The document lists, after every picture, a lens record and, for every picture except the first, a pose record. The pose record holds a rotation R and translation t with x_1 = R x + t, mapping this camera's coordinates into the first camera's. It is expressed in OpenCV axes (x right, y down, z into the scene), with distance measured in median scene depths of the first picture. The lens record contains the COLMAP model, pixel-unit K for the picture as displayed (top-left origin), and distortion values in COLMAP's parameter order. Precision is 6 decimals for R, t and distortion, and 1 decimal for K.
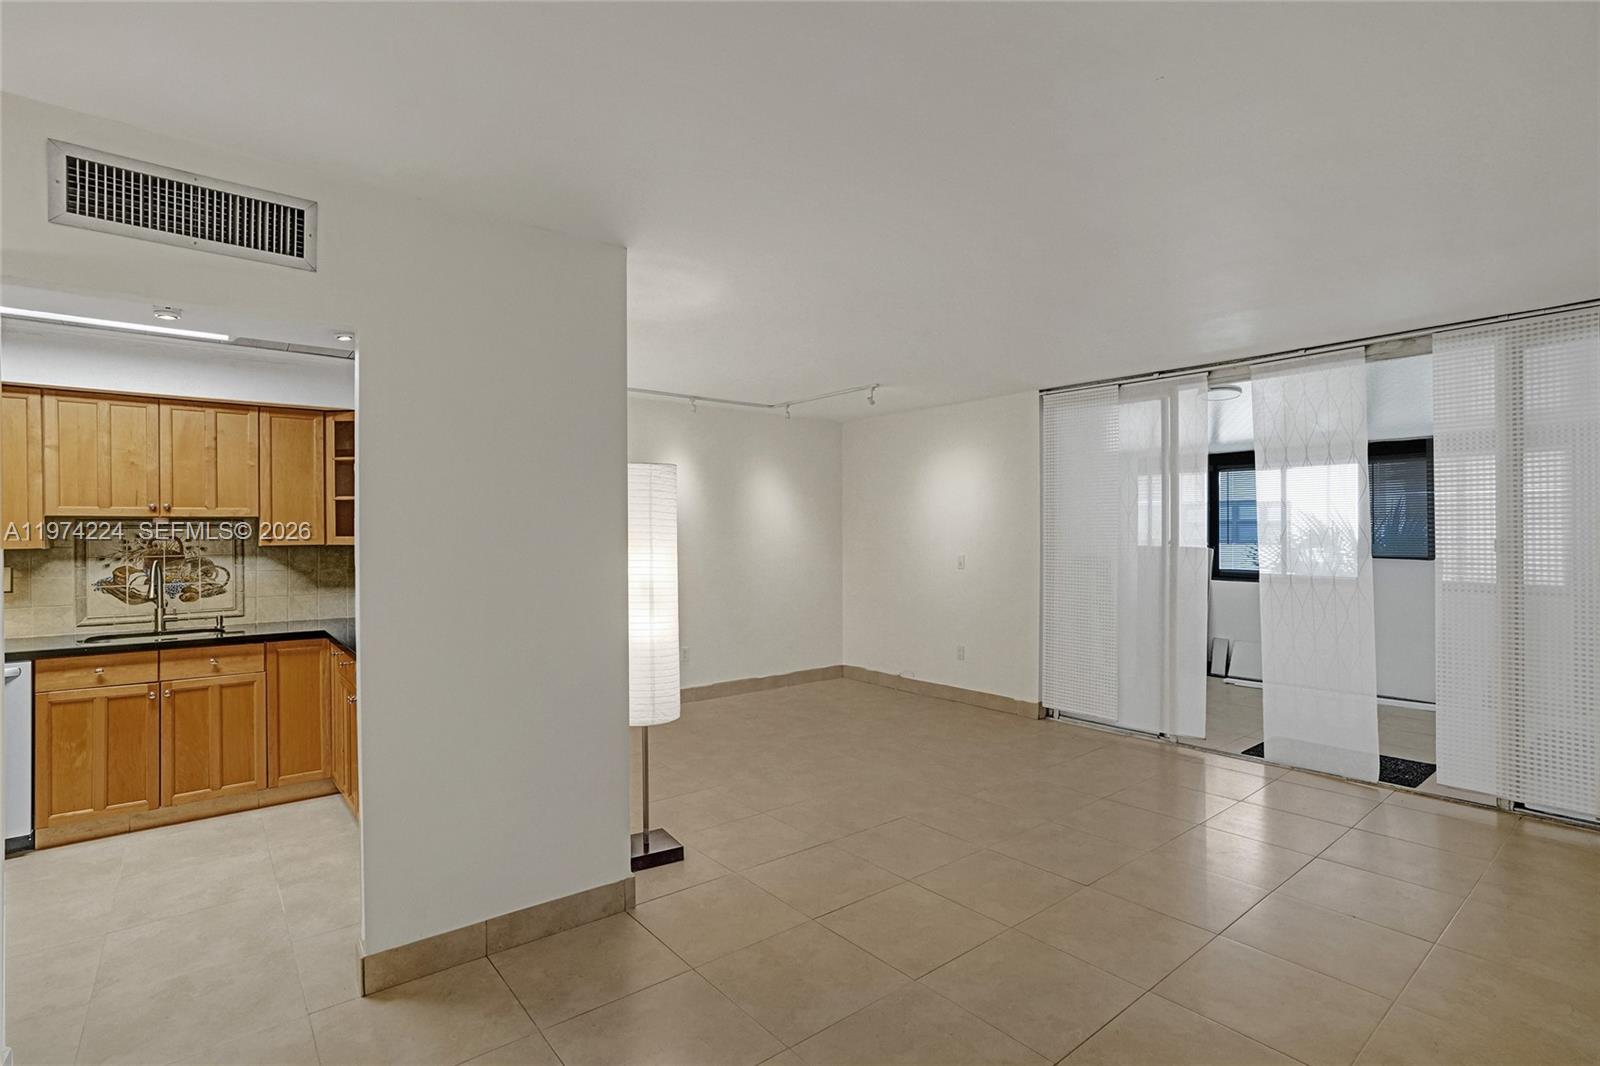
lens RADIAL K [[772.2, 0, 835.6], [0, 772.2, 531.4], [0, 0, 1]] dist [-0.056267, 0.023081]
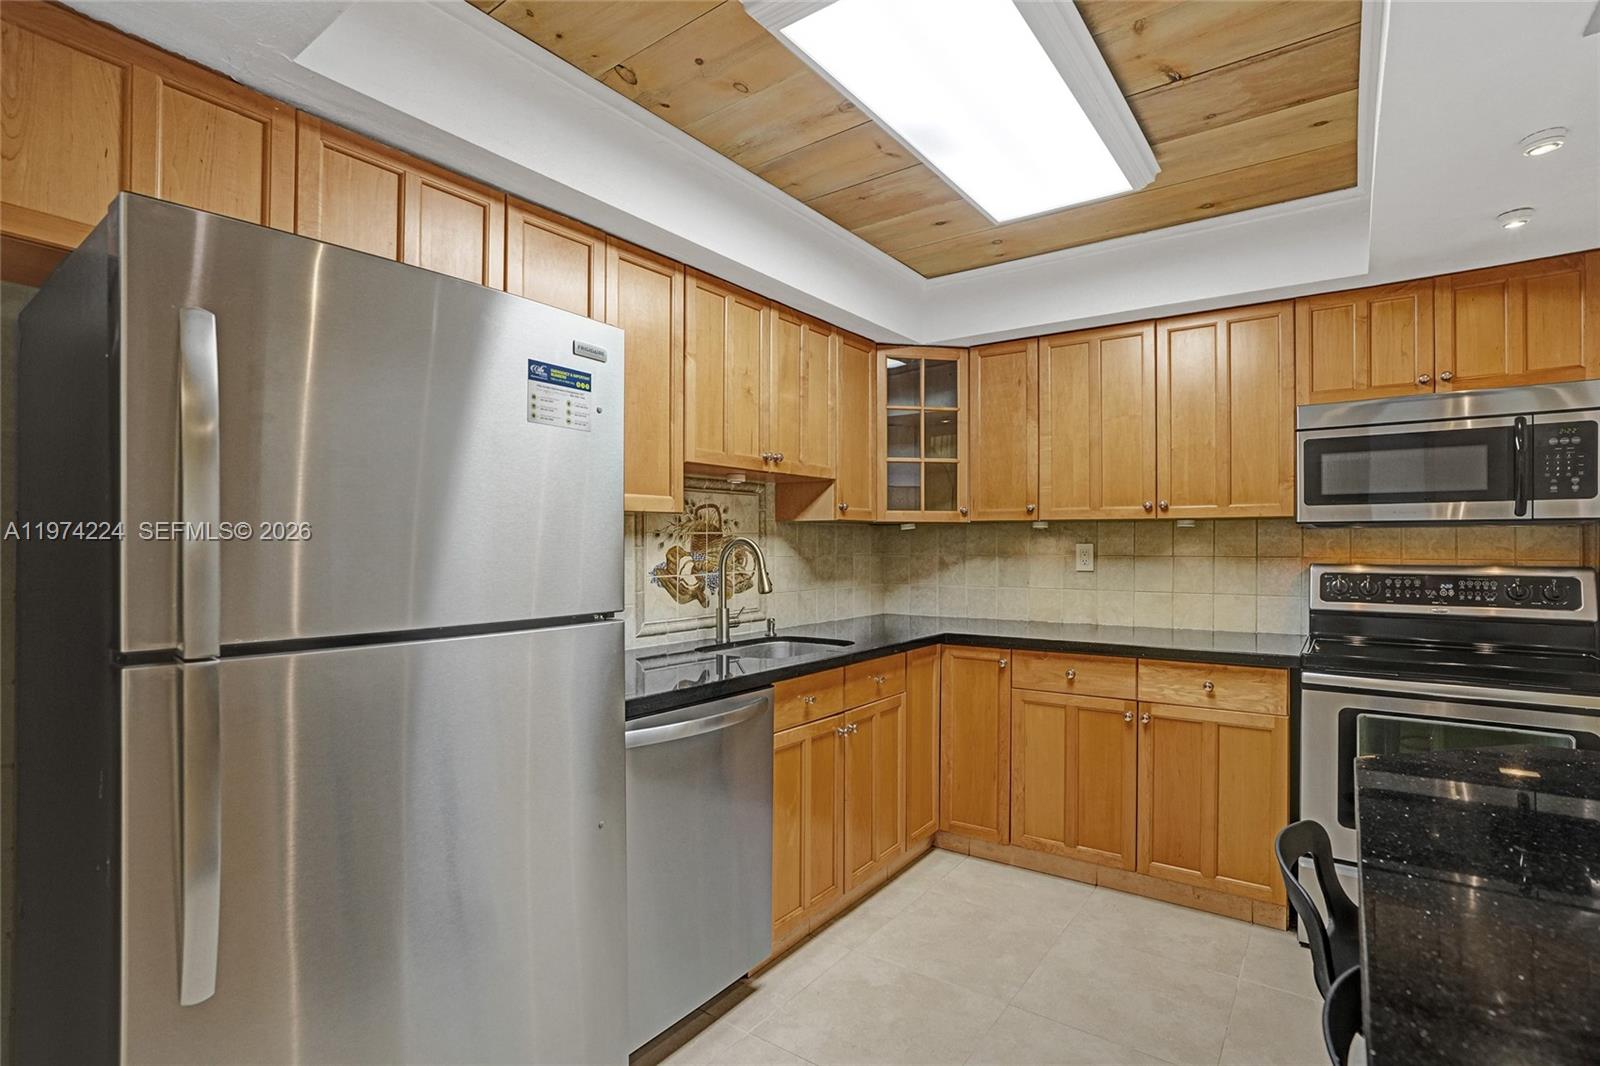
lens RADIAL K [[772.2, 0, 803.8], [0, 772.2, 541.1], [0, 0, 1]] dist [-0.056267, 0.023081]
pose [[0.969626, 0.003458, 0.244567, -1.011798], [-0.002234, 0.999984, -0.005283, 0.045309], [-0.244582, 0.004576, 0.969618, 0.300070]]
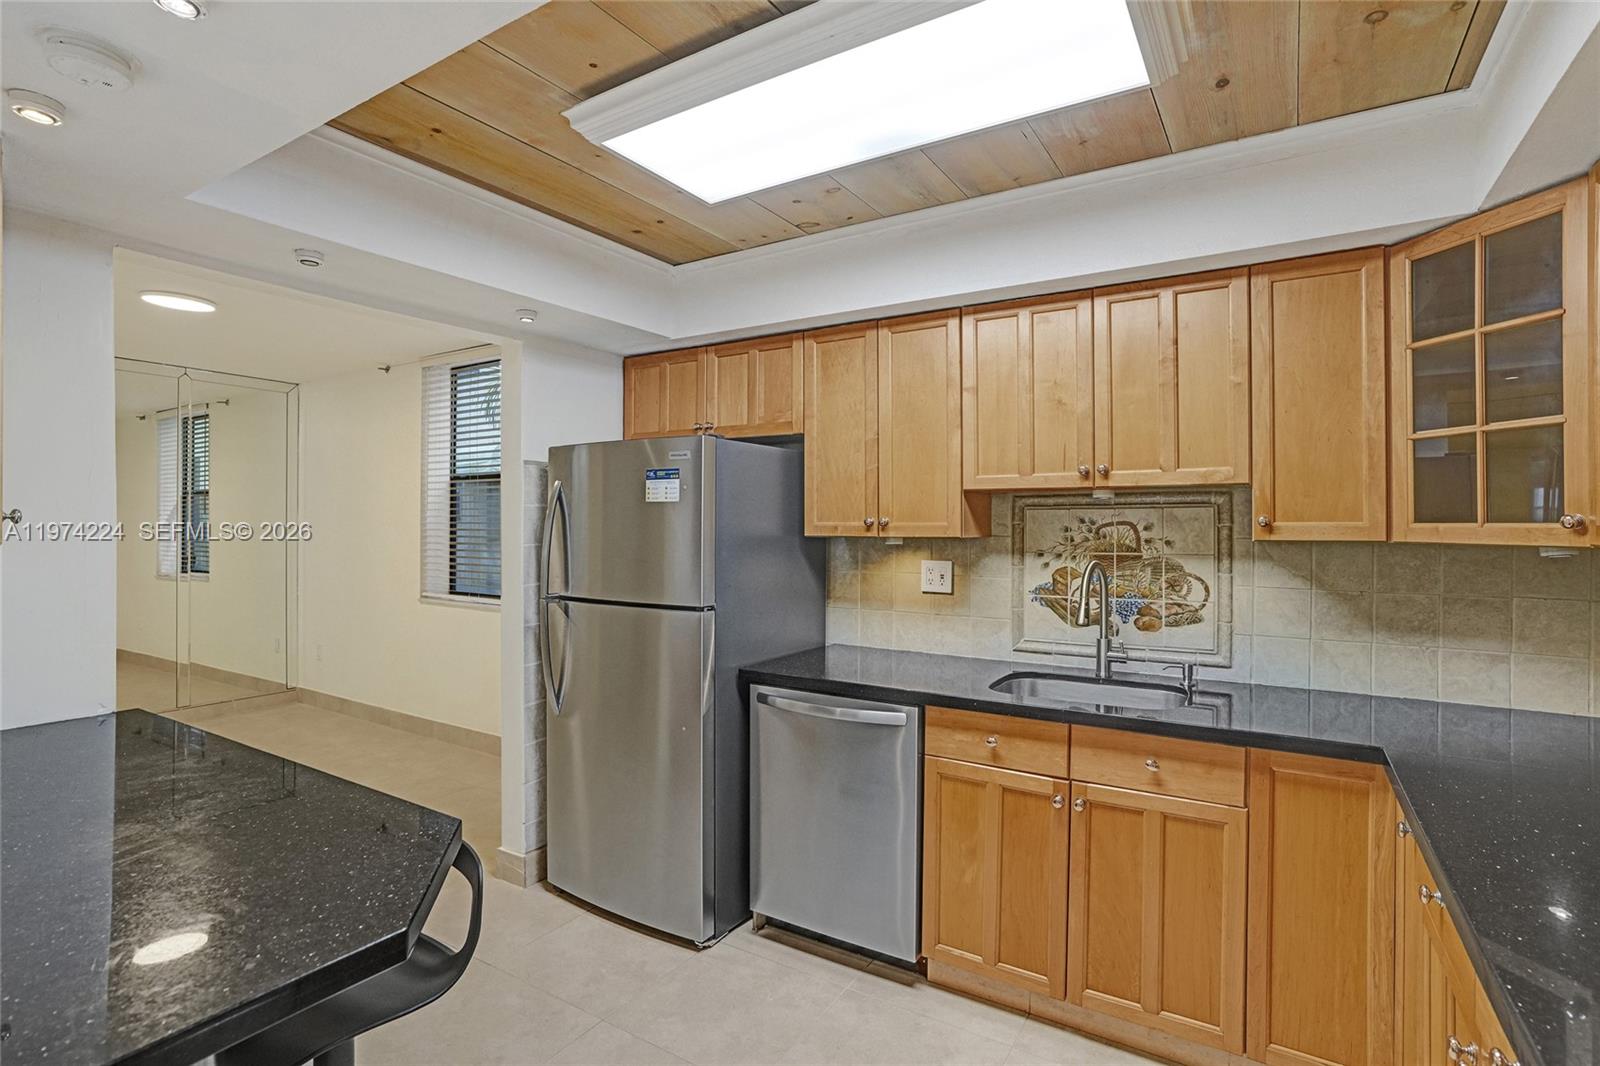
lens RADIAL K [[772.2, 0, 793.8], [0, 772.2, 523.9], [0, 0, 1]] dist [-0.056267, 0.023081]
pose [[0.297917, 0.003002, -0.954587, -0.383461], [-0.005137, 0.999986, 0.001542, 0.009239], [0.954578, 0.004444, 0.297928, 0.574548]]
